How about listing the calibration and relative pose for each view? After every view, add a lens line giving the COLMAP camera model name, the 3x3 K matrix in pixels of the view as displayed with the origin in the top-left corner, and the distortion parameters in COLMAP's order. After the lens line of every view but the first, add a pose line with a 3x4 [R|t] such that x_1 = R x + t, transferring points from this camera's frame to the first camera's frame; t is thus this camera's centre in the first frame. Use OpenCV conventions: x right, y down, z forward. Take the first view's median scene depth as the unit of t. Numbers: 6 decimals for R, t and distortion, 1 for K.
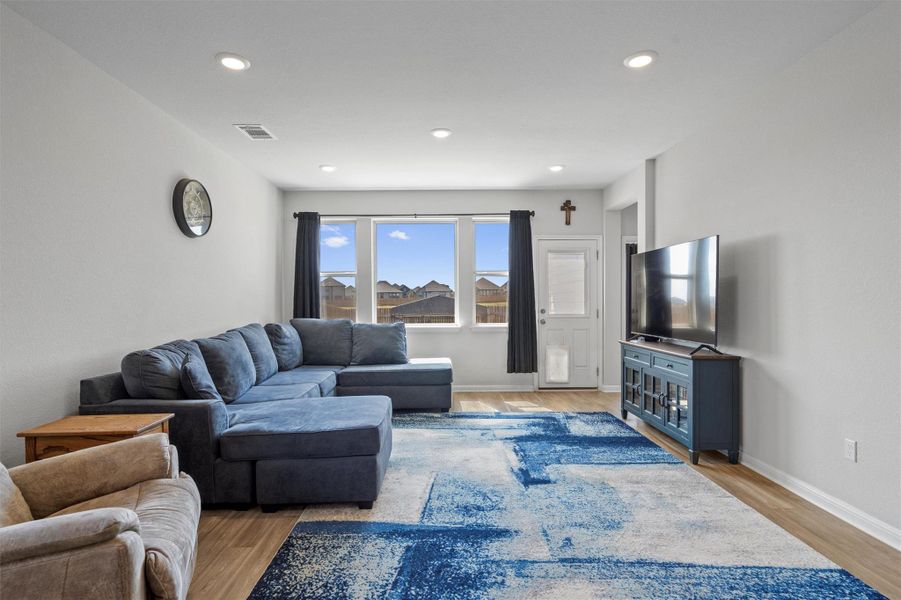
lens RADIAL K [[455.6, 0, 449.6], [0, 455.6, 302.5], [0, 0, 1]] dist [0.001081, 0.000667]
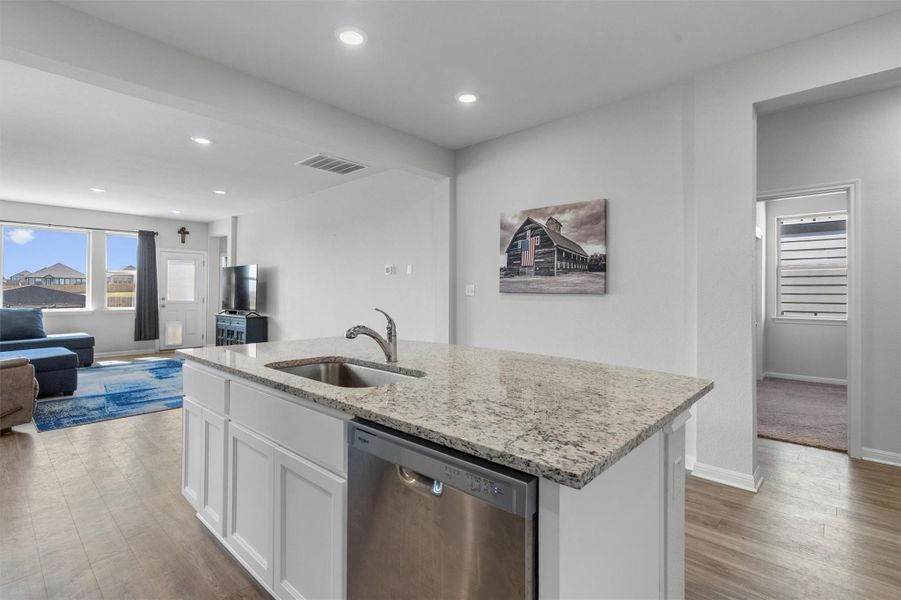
lens RADIAL K [[425.7, 0, 444.5], [0, 425.7, 288.2], [0, 0, 1]] dist [-0.000498, 0.000100]
pose [[0.685898, 0.015728, 0.727527, -0.257912], [-0.005254, 0.999847, -0.016662, 0.003819], [-0.727678, 0.007605, 0.685876, -0.909547]]
